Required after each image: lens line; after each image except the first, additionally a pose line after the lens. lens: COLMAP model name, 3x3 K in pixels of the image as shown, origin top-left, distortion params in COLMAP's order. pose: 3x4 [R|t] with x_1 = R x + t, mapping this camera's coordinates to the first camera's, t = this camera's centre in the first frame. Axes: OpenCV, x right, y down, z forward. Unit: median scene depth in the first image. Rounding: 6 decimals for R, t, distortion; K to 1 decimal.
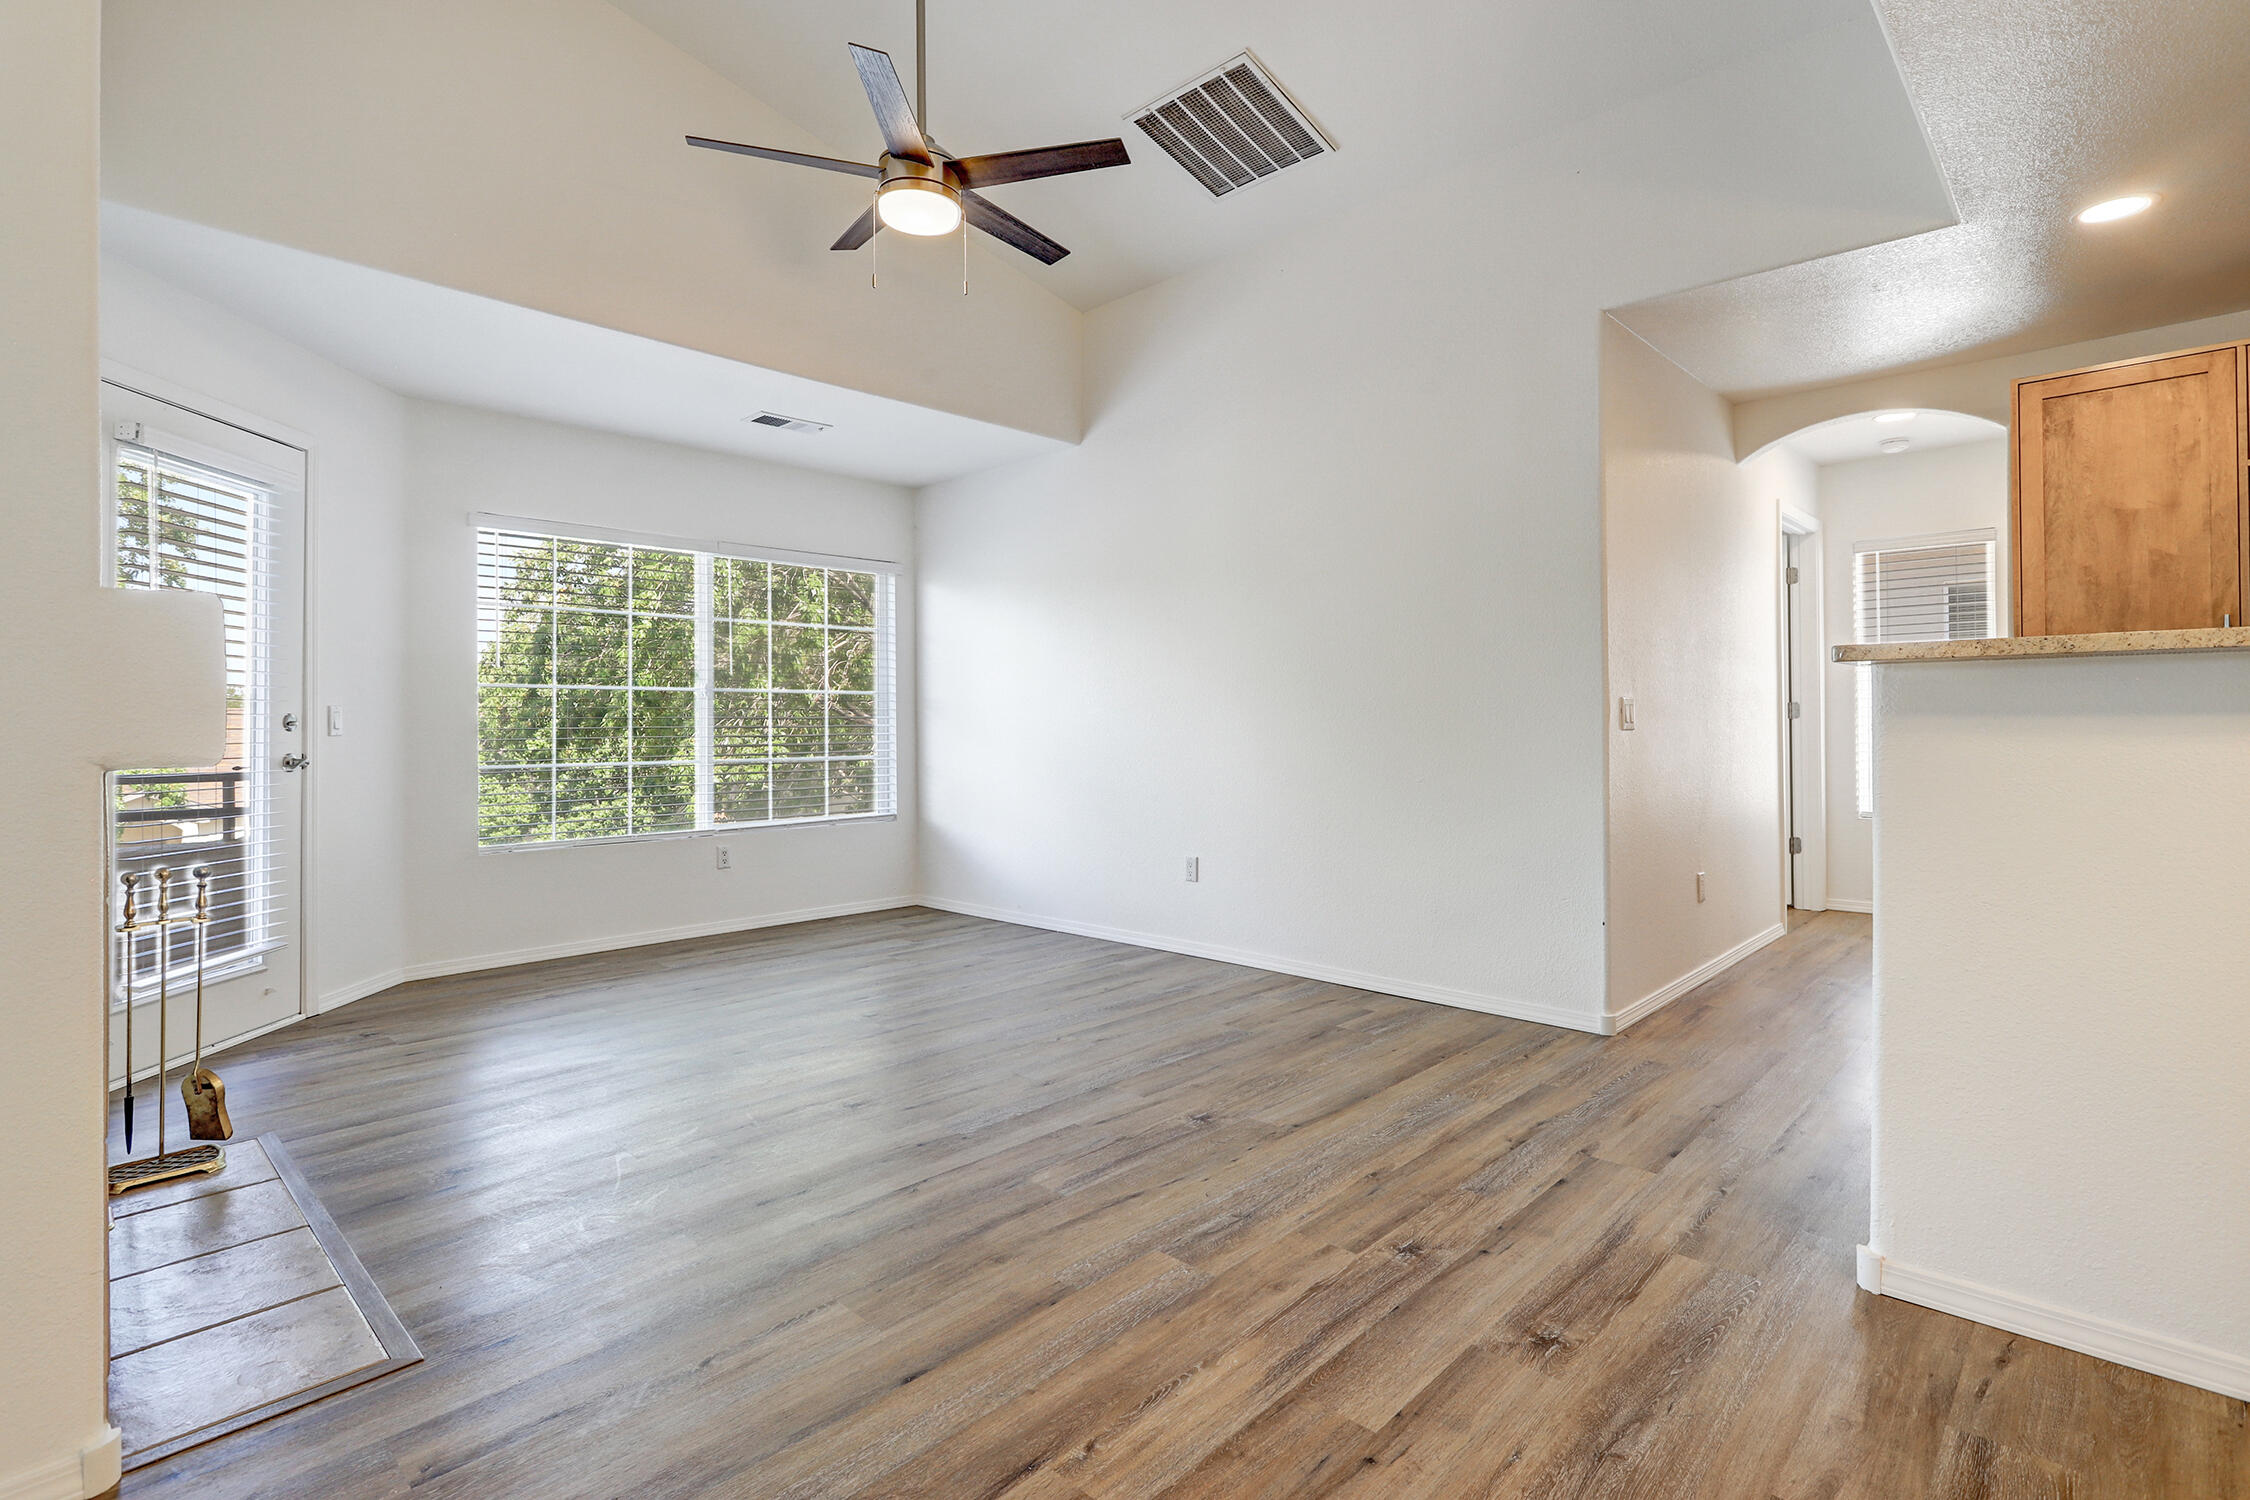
lens RADIAL K [[1066.8, 0, 1142.4], [0, 1066.8, 714.1], [0, 0, 1]] dist [-0.002474, -0.000259]
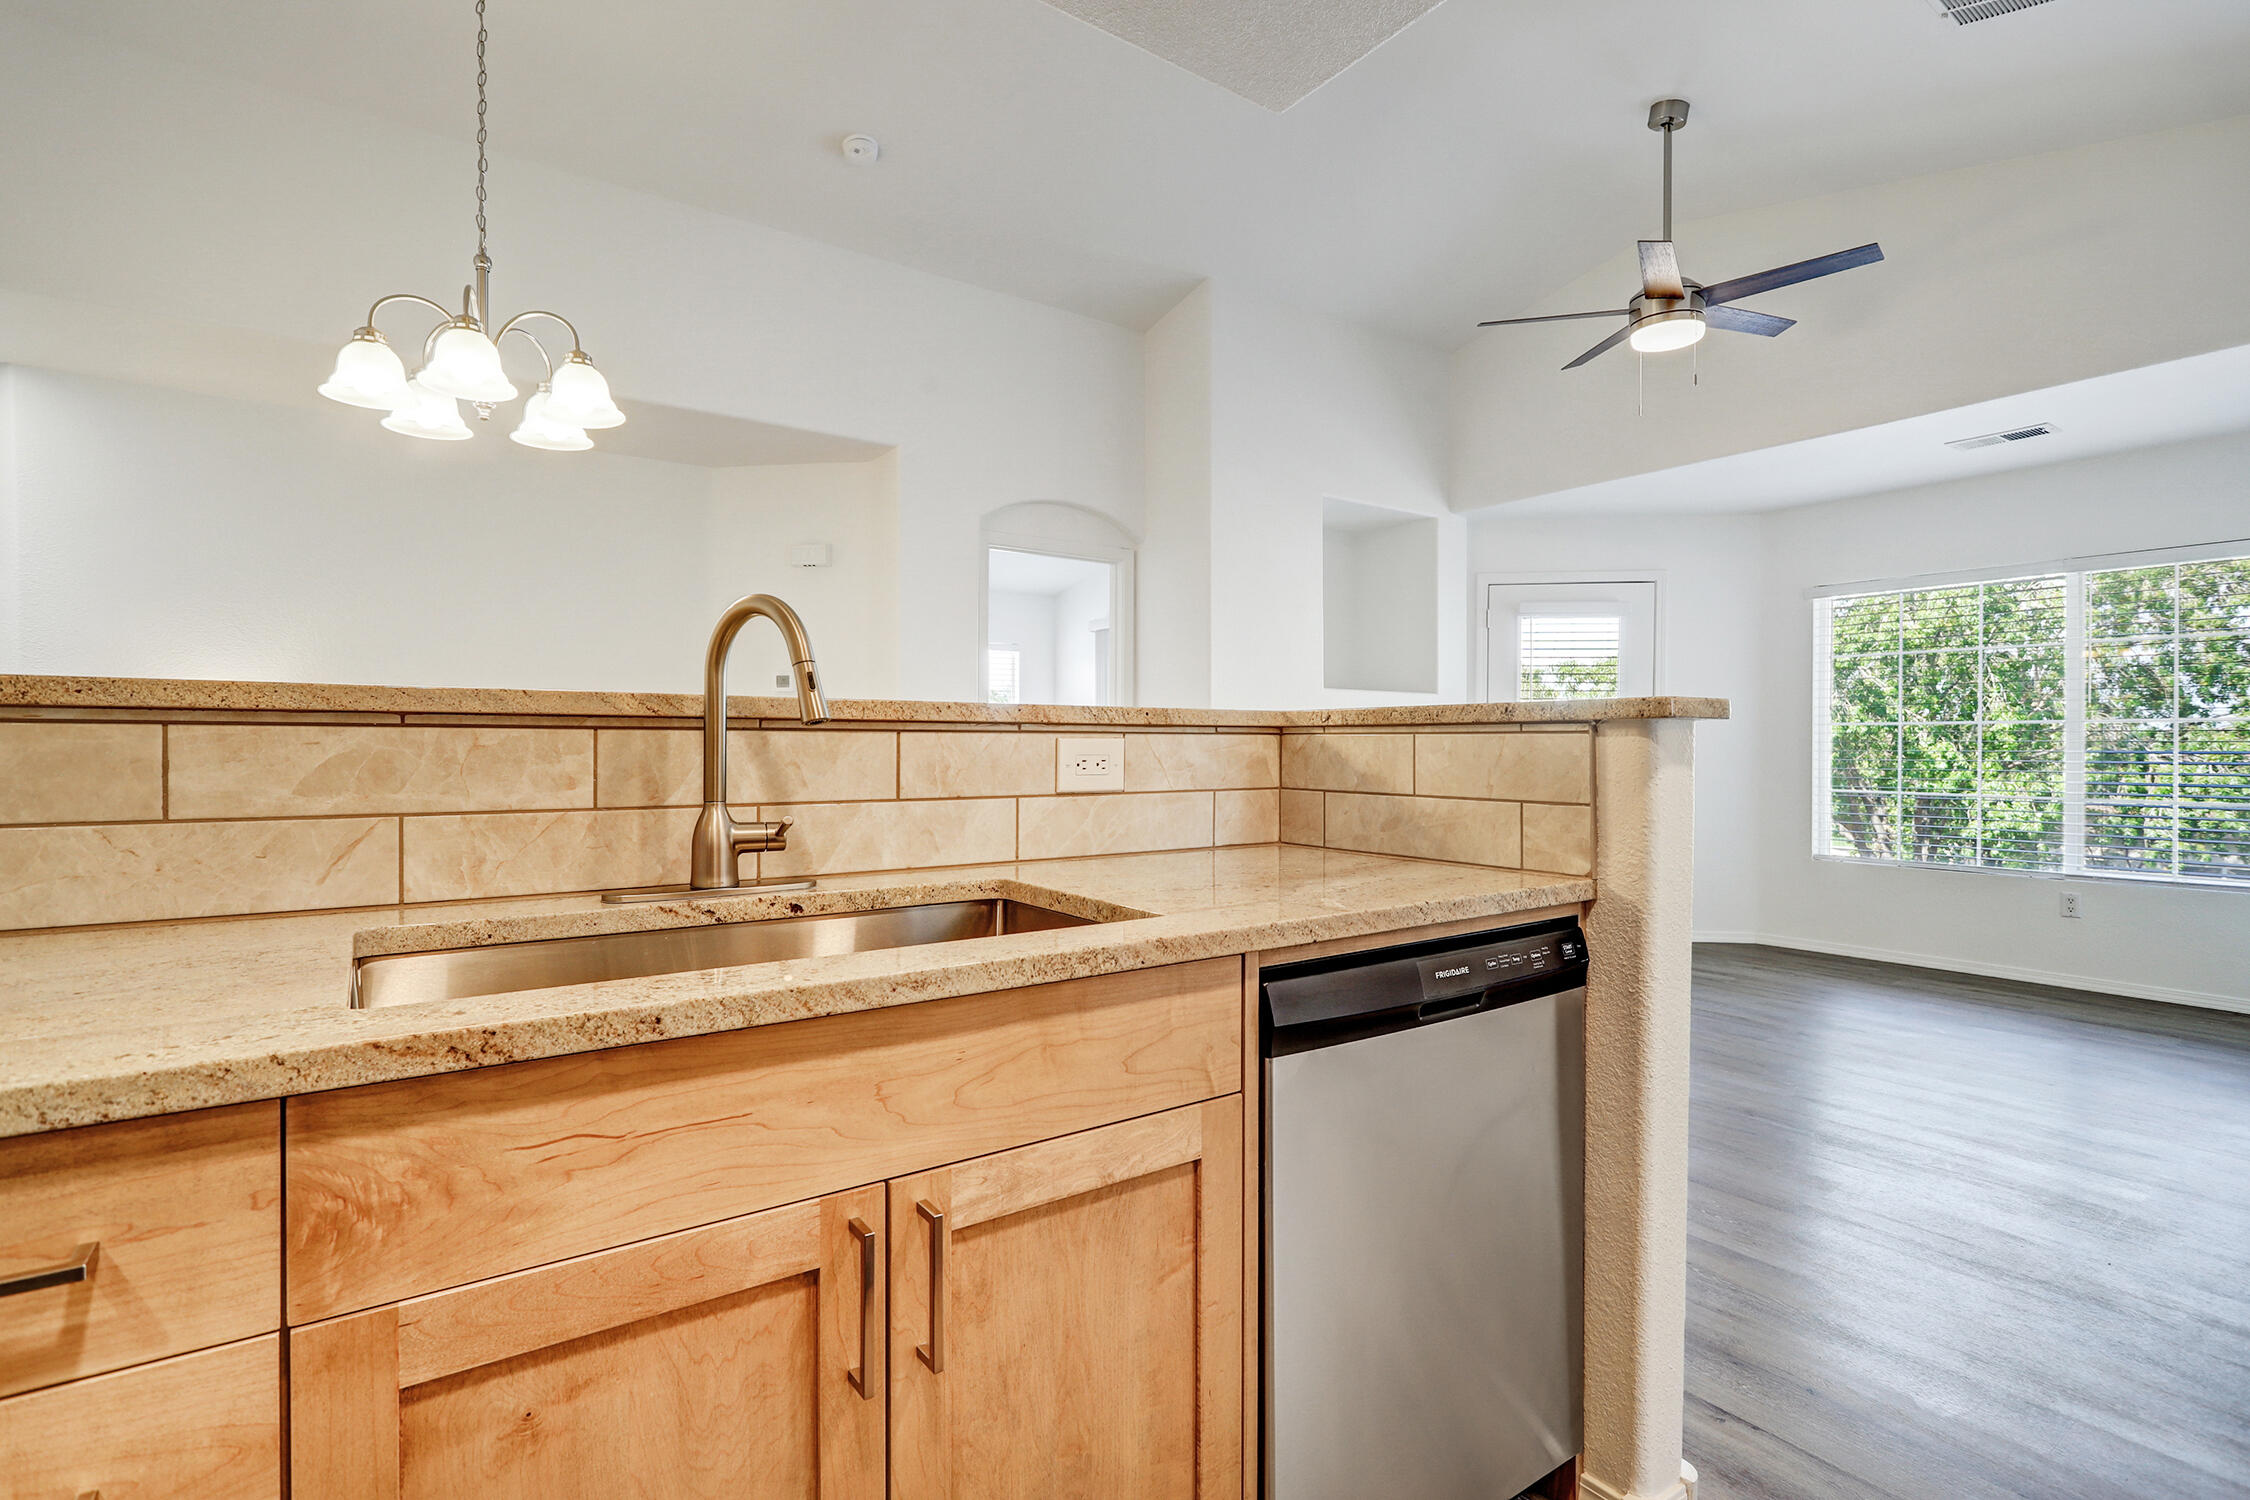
lens RADIAL K [[1078.3, 0, 1125.0], [0, 1078.3, 750.0], [0, 0, 1]] dist [0.004143, 0.001108]
pose [[-0.194964, 0.012384, -0.980732, 1.343731], [0.010322, 0.999891, 0.010574, -0.031482], [0.980756, -0.008062, -0.195071, 0.786813]]
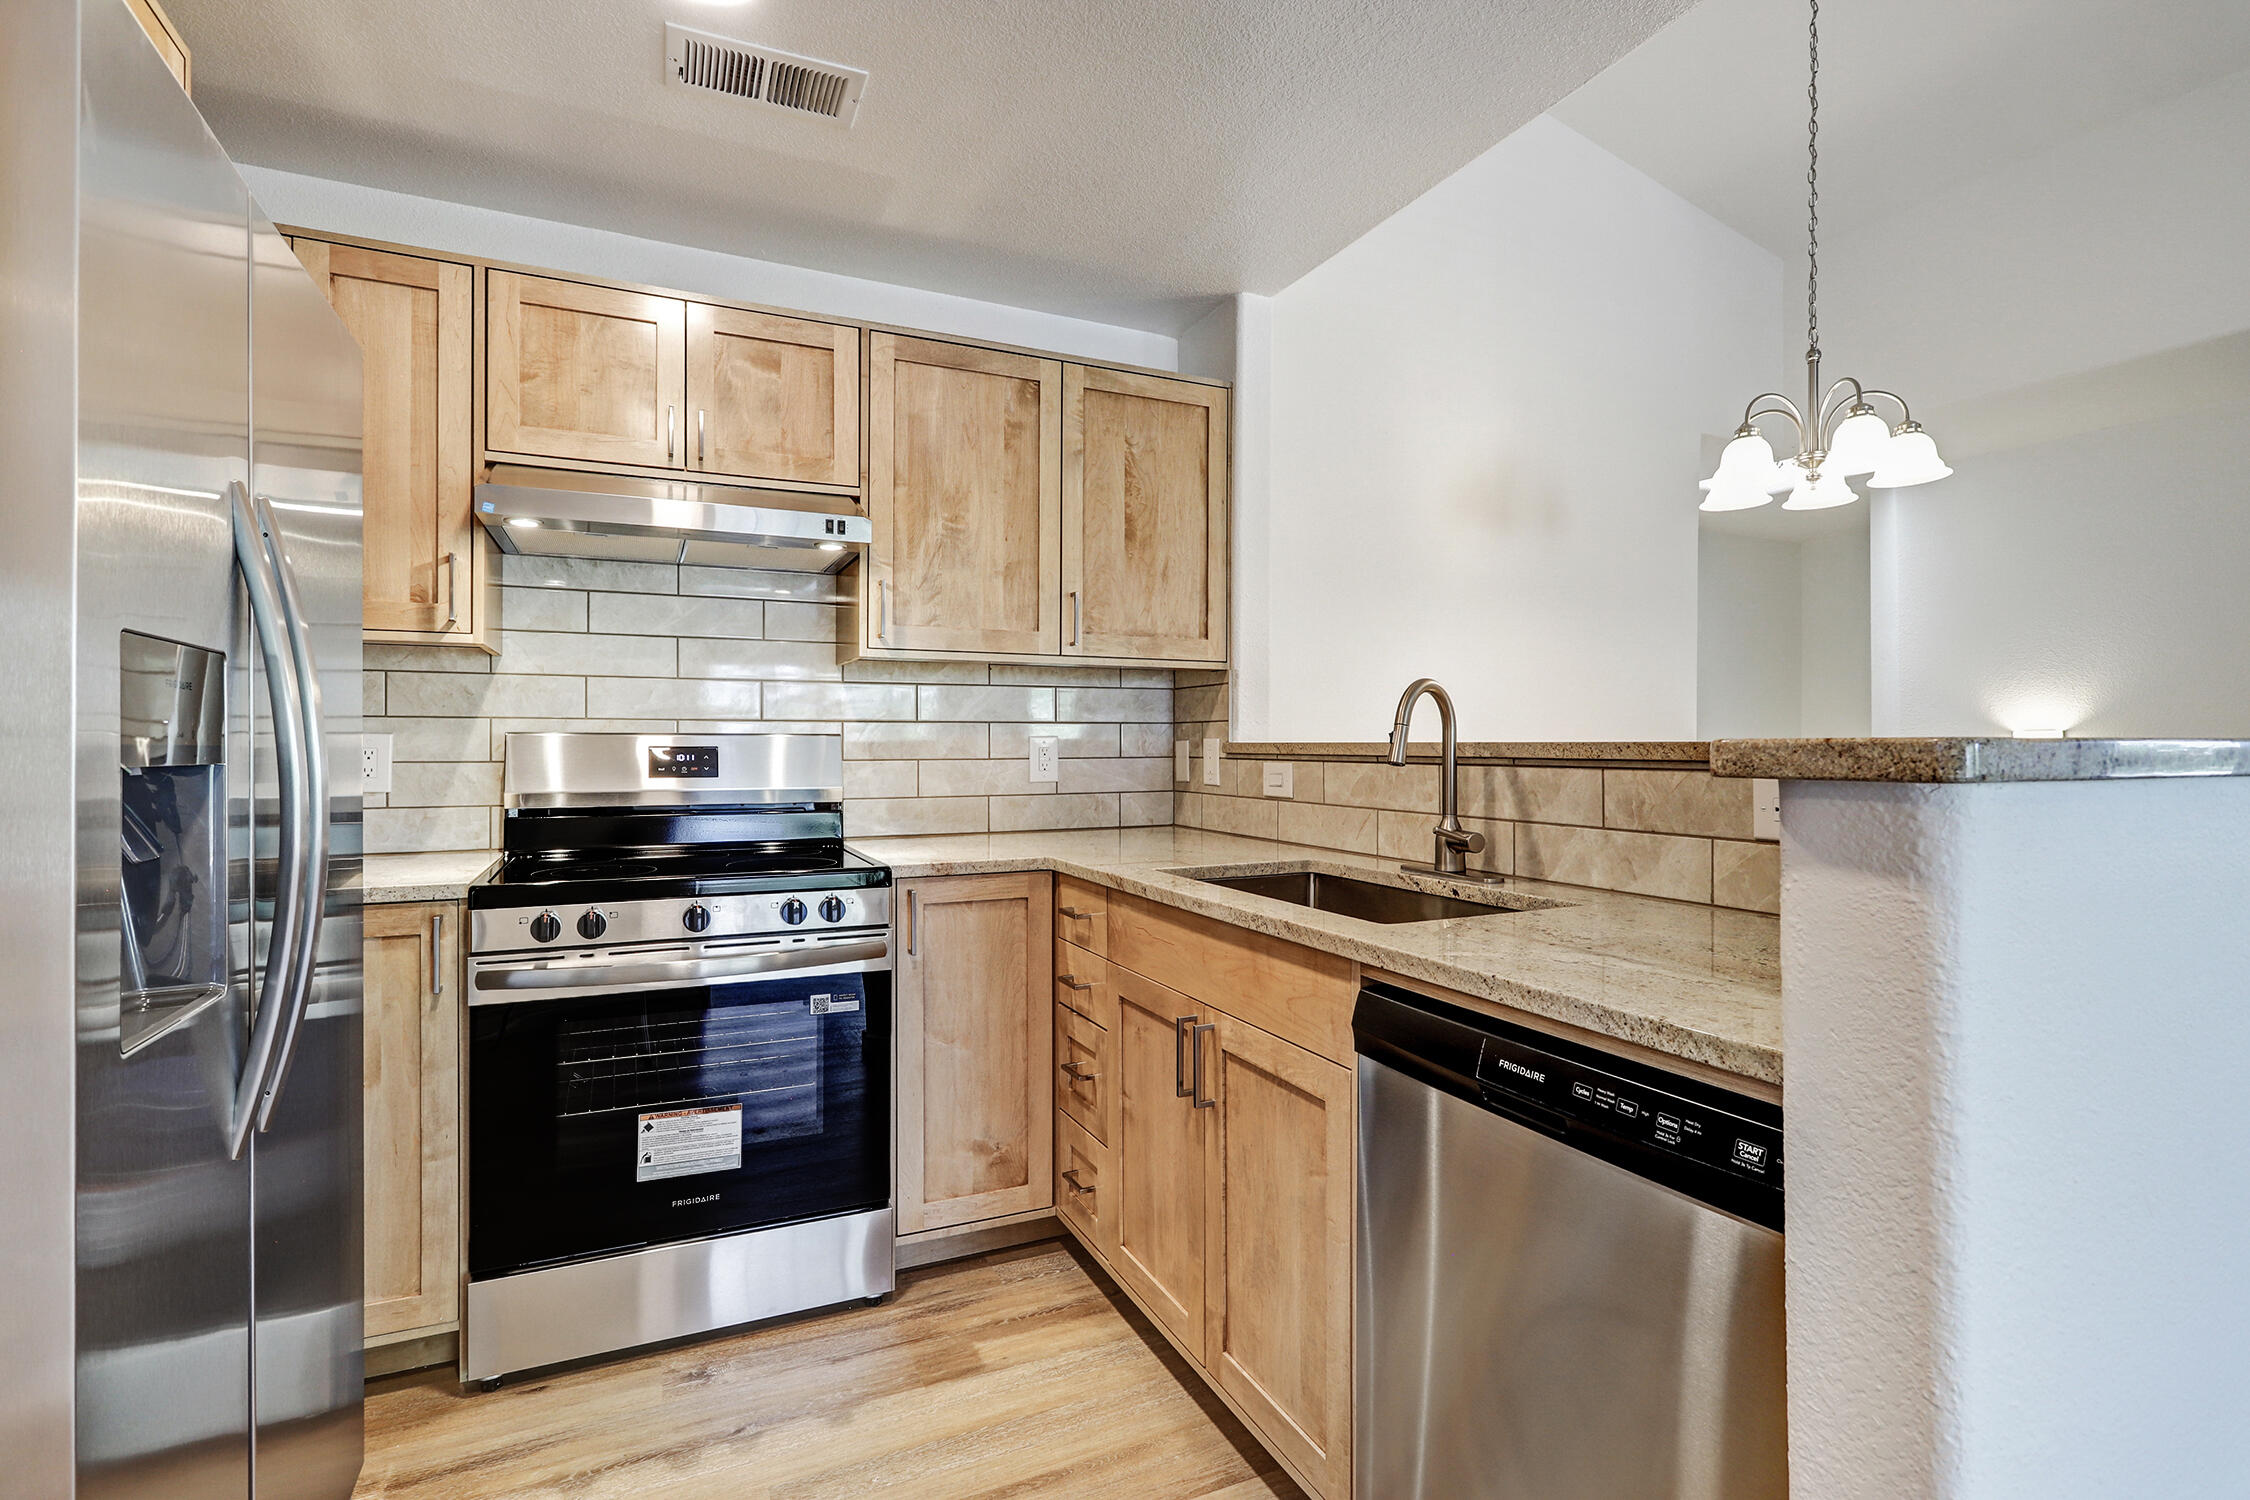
lens RADIAL K [[1052.6, 0, 1118.9], [0, 1052.6, 741.7], [0, 0, 1]] dist [-0.005303, -0.000247]
pose [[-0.925615, 0.009934, 0.378336, 0.811450], [0.004587, 0.999876, -0.015032, -0.045088], [-0.378438, -0.012179, -0.925546, 1.282423]]
